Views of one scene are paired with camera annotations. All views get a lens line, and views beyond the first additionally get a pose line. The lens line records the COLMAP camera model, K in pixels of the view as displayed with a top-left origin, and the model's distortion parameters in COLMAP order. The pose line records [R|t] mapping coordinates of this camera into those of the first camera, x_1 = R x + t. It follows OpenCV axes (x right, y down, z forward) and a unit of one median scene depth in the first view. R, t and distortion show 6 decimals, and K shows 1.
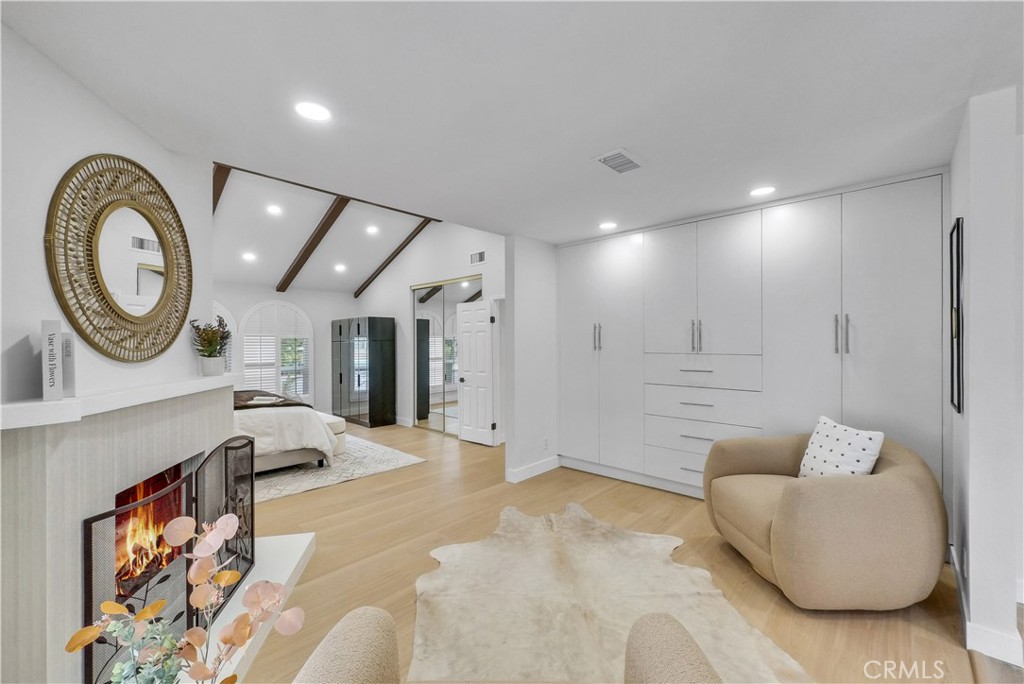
lens RADIAL K [[419.9, 0, 516.8], [0, 419.9, 343.2], [0, 0, 1]] dist [0.000876, -0.000044]
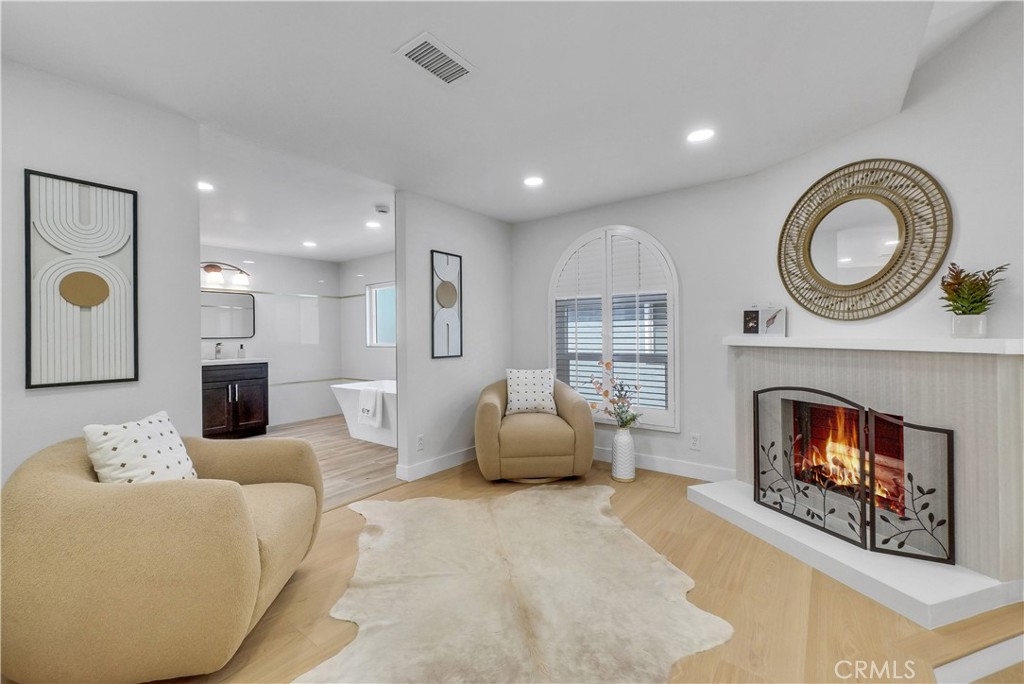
lens RADIAL K [[419.9, 0, 512.8], [0, 419.9, 340.8], [0, 0, 1]] dist [0.000876, -0.000044]
pose [[-0.995716, 0.017764, -0.090738, 0.210118], [0.016792, 0.999793, 0.011463, 0.066676], [0.090923, 0.009890, -0.995809, 1.947134]]
